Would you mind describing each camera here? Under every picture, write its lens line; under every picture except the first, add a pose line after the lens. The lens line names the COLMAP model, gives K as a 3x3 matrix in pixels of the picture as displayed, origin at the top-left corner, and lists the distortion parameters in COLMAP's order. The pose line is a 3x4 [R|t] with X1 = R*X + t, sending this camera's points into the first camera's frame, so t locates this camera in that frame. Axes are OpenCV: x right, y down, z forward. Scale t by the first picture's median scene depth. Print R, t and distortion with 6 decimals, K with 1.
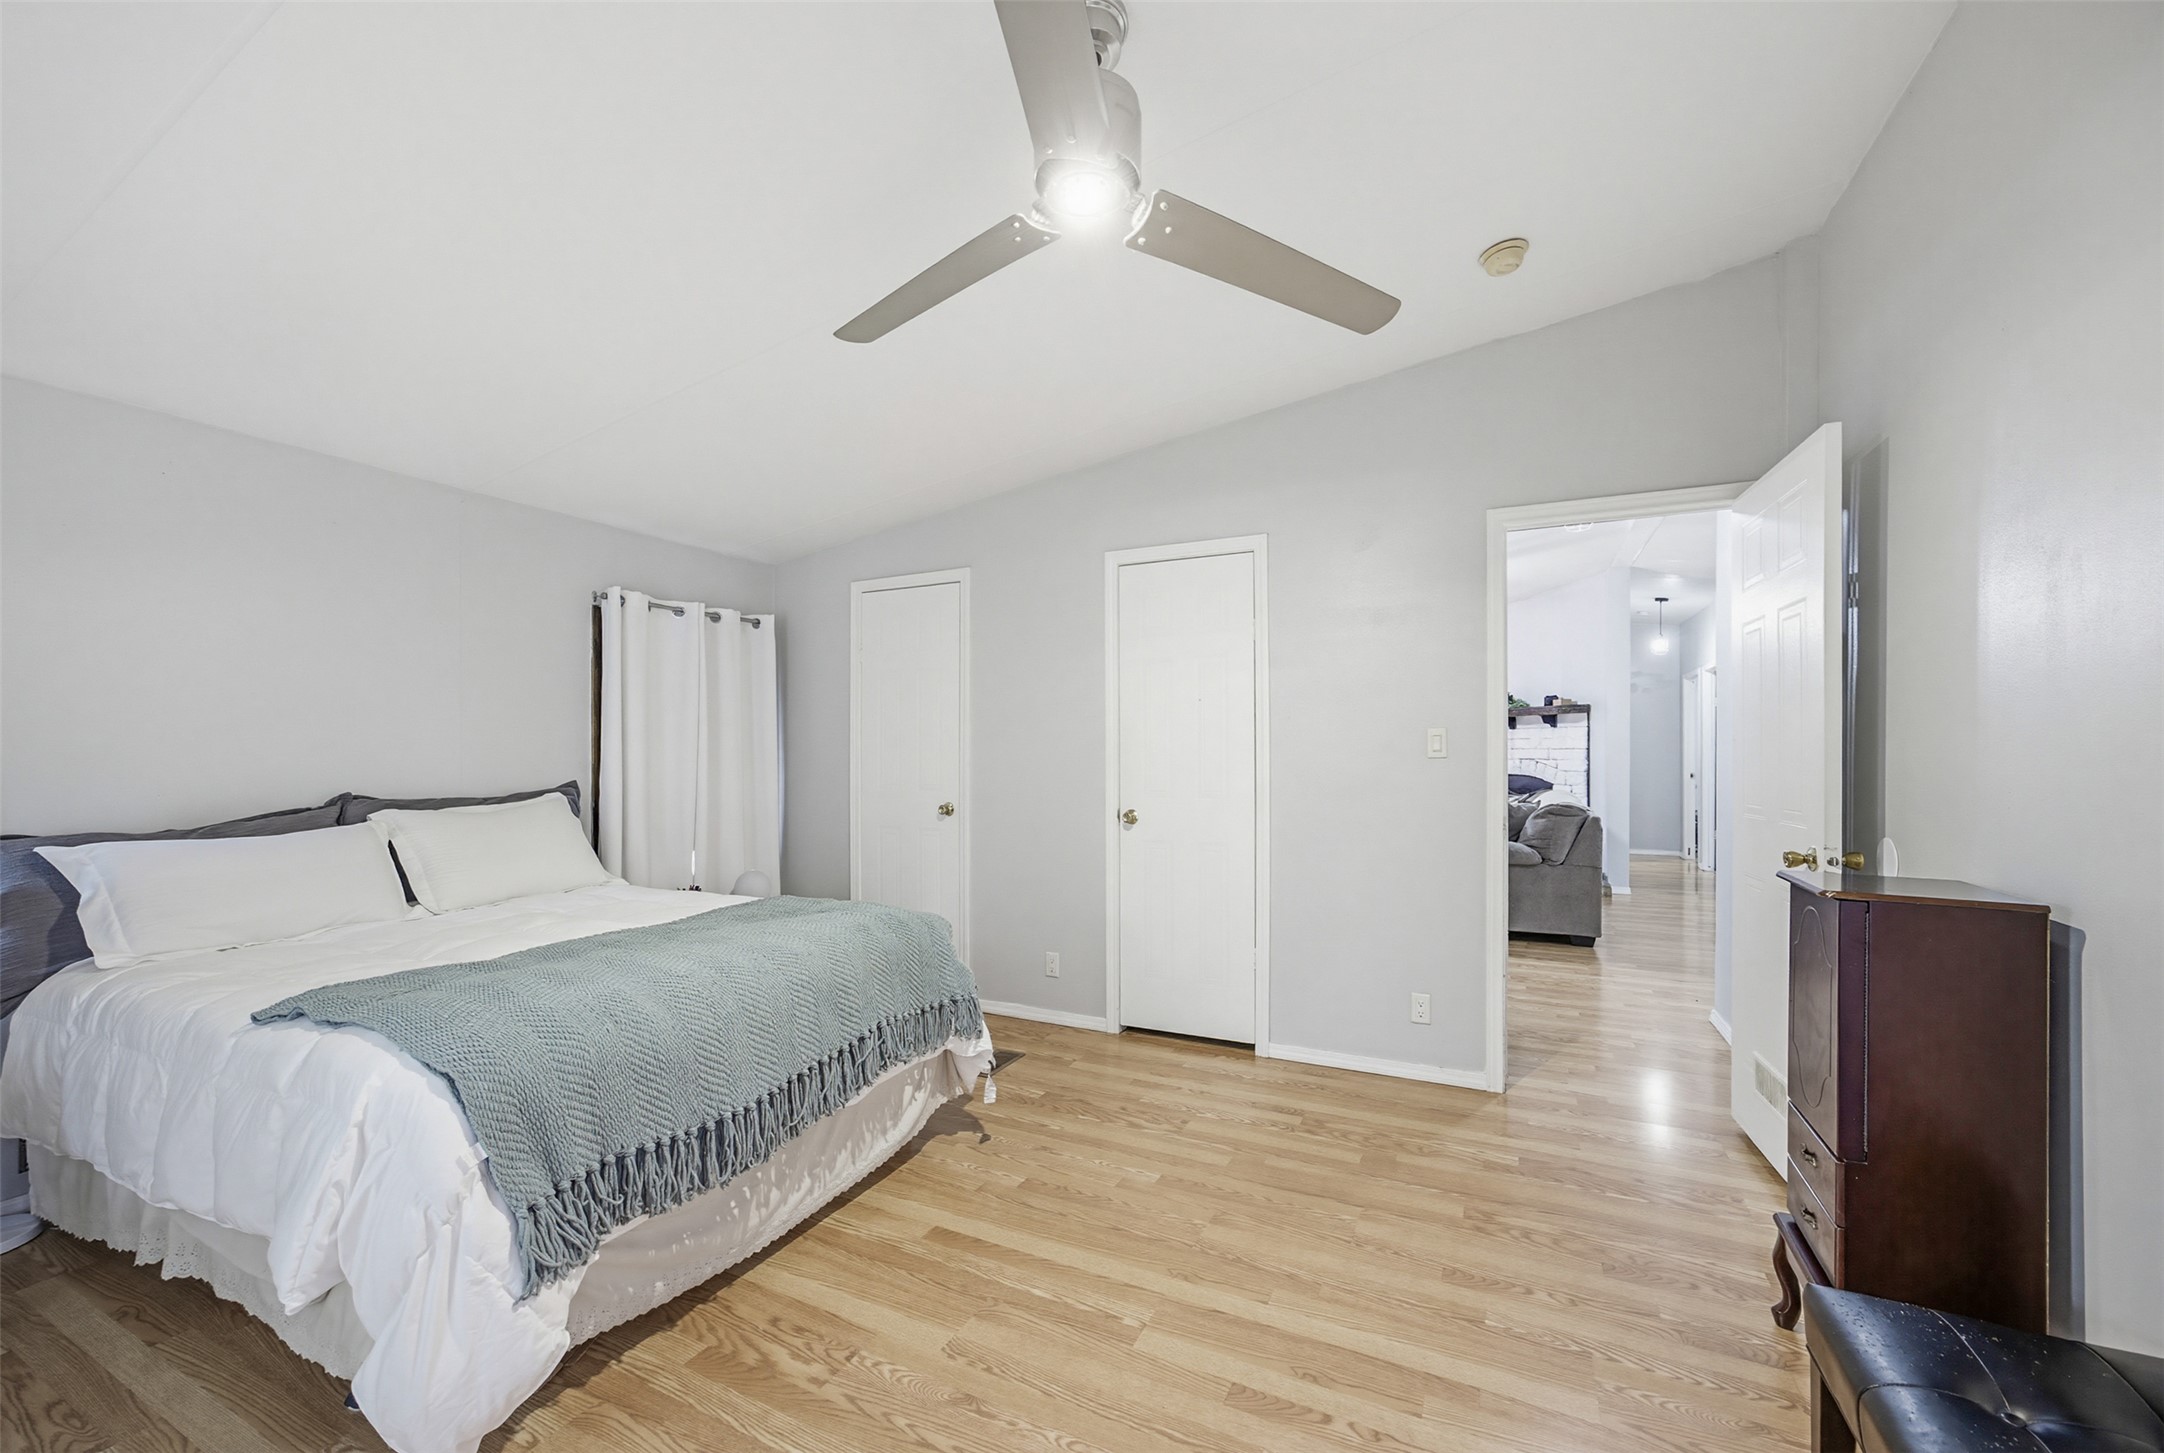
lens RADIAL K [[880.1, 0, 1102.2], [0, 880.1, 743.5], [0, 0, 1]] dist [0.000778, 0.000151]
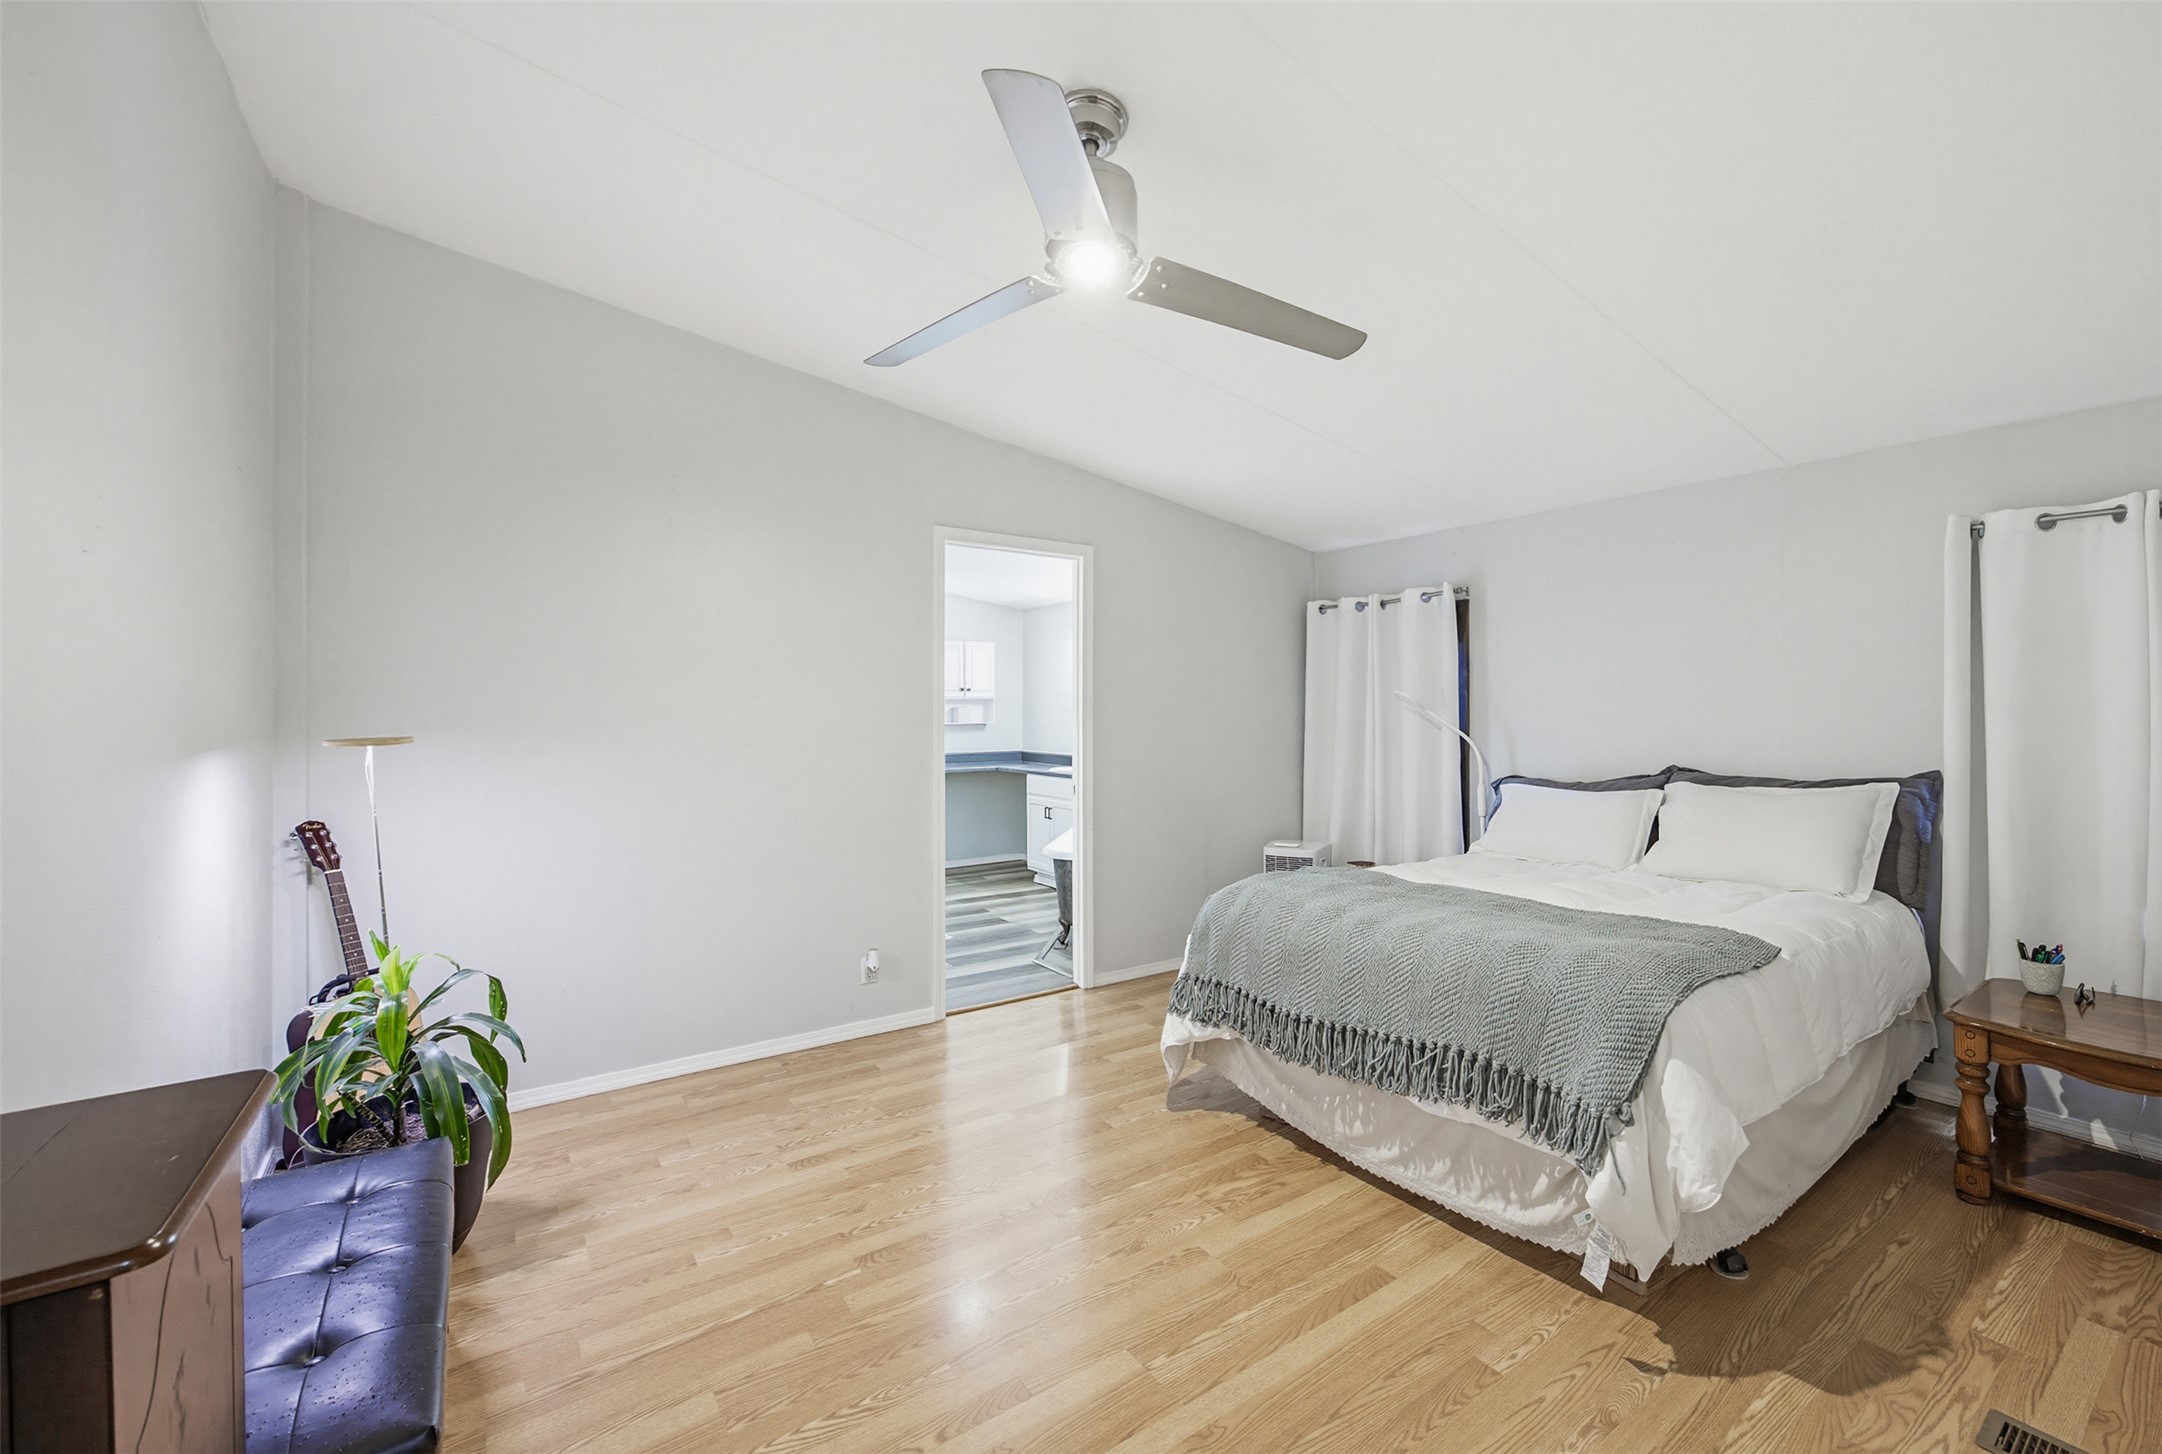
lens RADIAL K [[879.3, 0, 1101.2], [0, 879.3, 744.0], [0, 0, 1]] dist [0.000778, 0.000151]
pose [[-0.490925, 0.028594, -0.870732, 0.767678], [0.004369, 0.999529, 0.030360, -0.019143], [0.871191, 0.011100, -0.490819, 1.258228]]
